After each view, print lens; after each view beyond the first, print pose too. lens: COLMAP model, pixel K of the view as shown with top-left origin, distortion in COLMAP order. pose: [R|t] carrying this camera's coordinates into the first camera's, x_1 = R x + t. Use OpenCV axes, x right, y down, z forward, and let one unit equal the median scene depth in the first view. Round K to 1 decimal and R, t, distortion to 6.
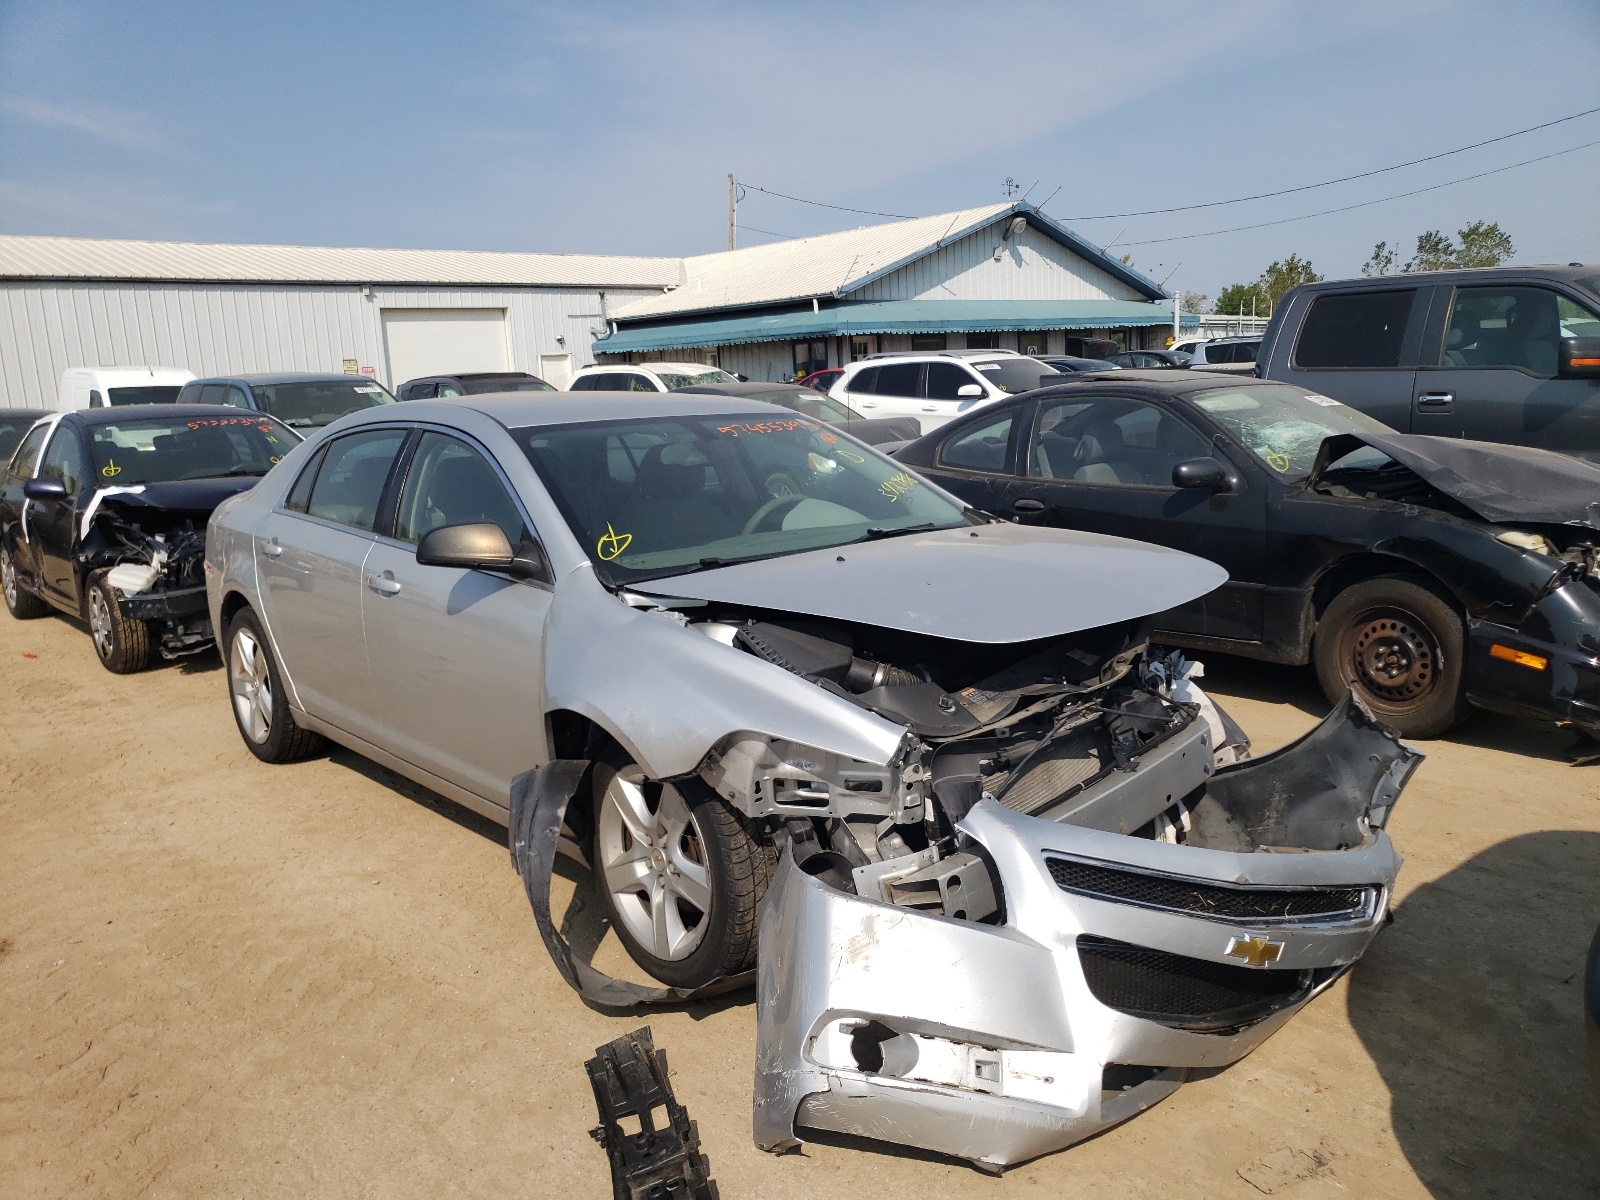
lens RADIAL K [[1082.7, 0, 800.0], [0, 1082.7, 600.0], [0, 0, 1]] dist [-0.037200, -0.001387]
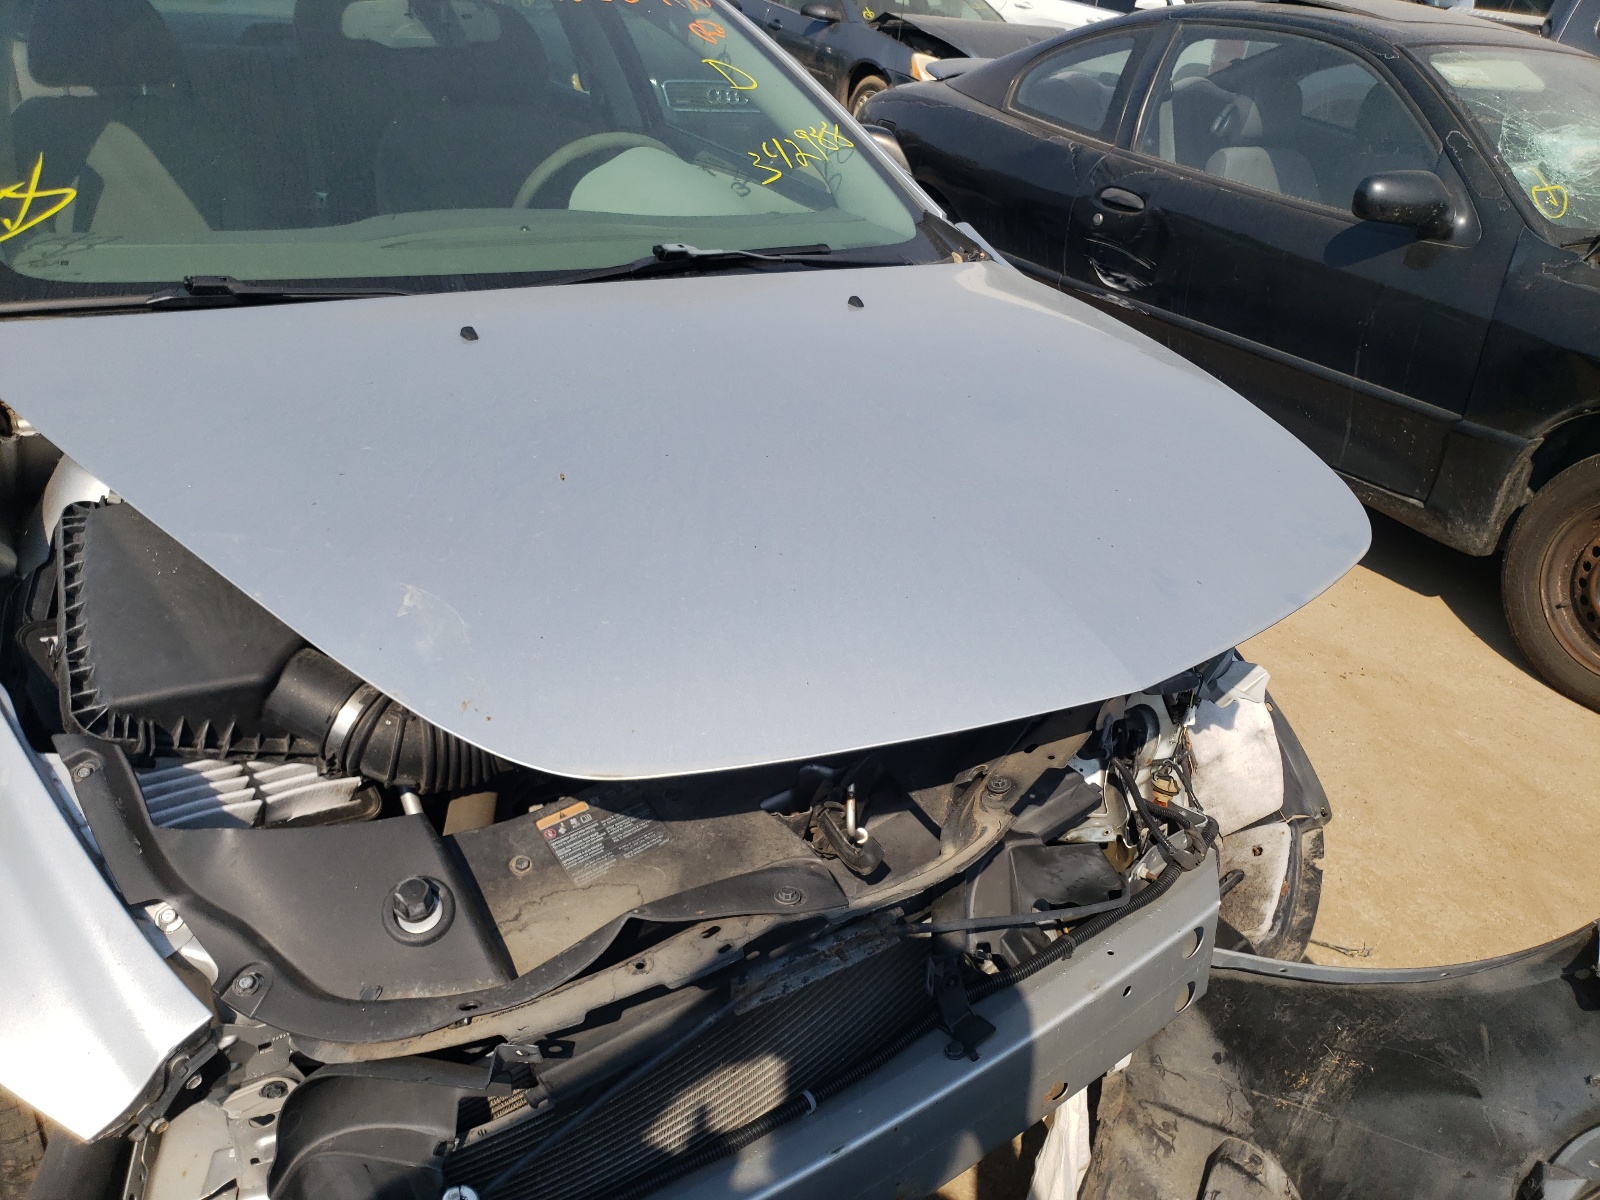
lens RADIAL K [[1232.5, 0, 800.0], [0, 1232.5, 600.0], [0, 0, 1]] dist [0.002040, -0.002686]
pose [[0.985242, 0.168412, -0.030600, 0.107488], [-0.152884, 0.946213, 0.285146, -0.052326], [0.076976, -0.276260, 0.957996, 0.279310]]
